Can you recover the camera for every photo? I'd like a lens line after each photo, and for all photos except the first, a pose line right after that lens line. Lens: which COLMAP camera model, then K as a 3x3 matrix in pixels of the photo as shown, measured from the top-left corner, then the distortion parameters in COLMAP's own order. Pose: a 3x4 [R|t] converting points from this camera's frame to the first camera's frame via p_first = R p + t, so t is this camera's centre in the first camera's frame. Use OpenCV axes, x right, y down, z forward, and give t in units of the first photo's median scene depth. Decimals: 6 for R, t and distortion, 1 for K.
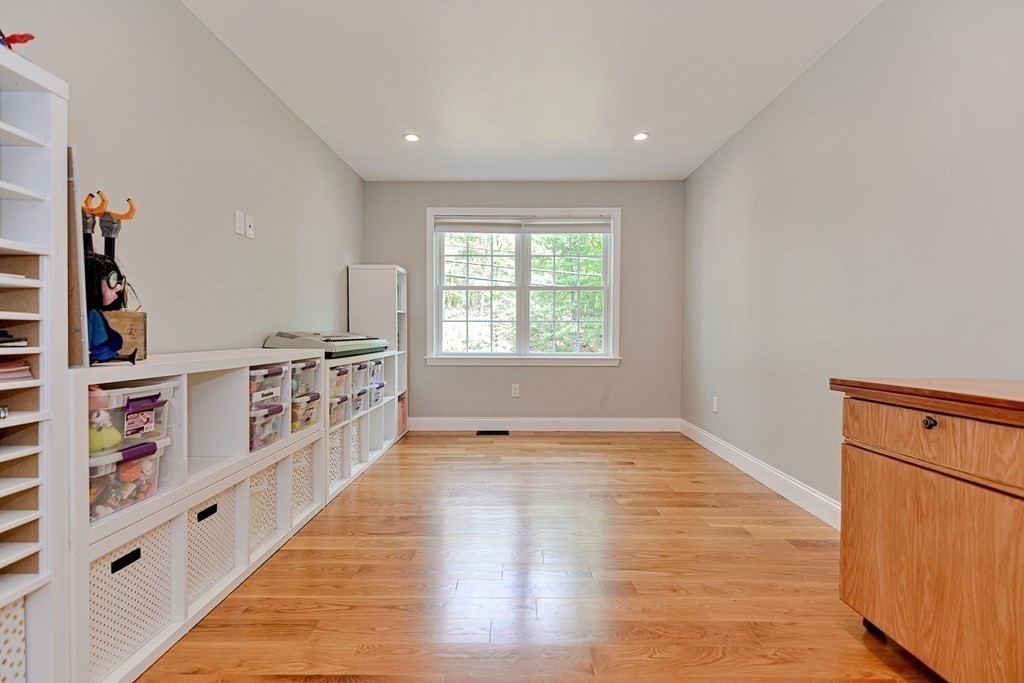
lens RADIAL K [[497.9, 0, 489.7], [0, 497.9, 339.1], [0, 0, 1]] dist [0.015176, -0.005566]
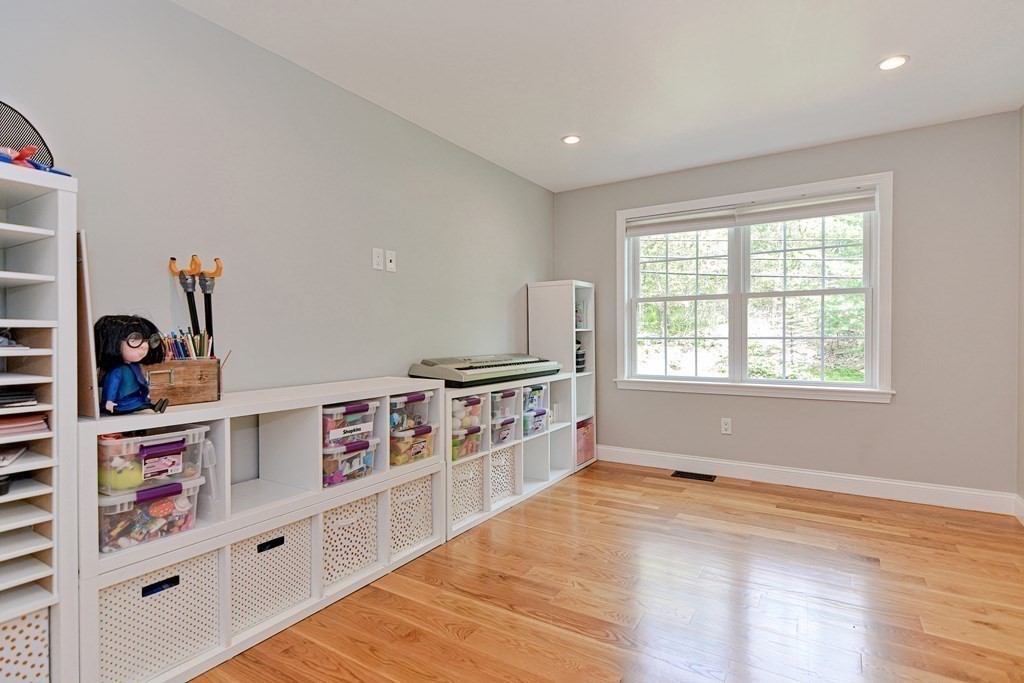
lens RADIAL K [[497.9, 0, 505.5], [0, 497.9, 337.7], [0, 0, 1]] dist [0.015176, -0.005566]
pose [[0.854189, -0.005821, -0.519929, 0.281991], [0.003420, 0.999979, -0.005577, -0.057760], [0.519951, 0.002986, 0.854191, 0.234009]]
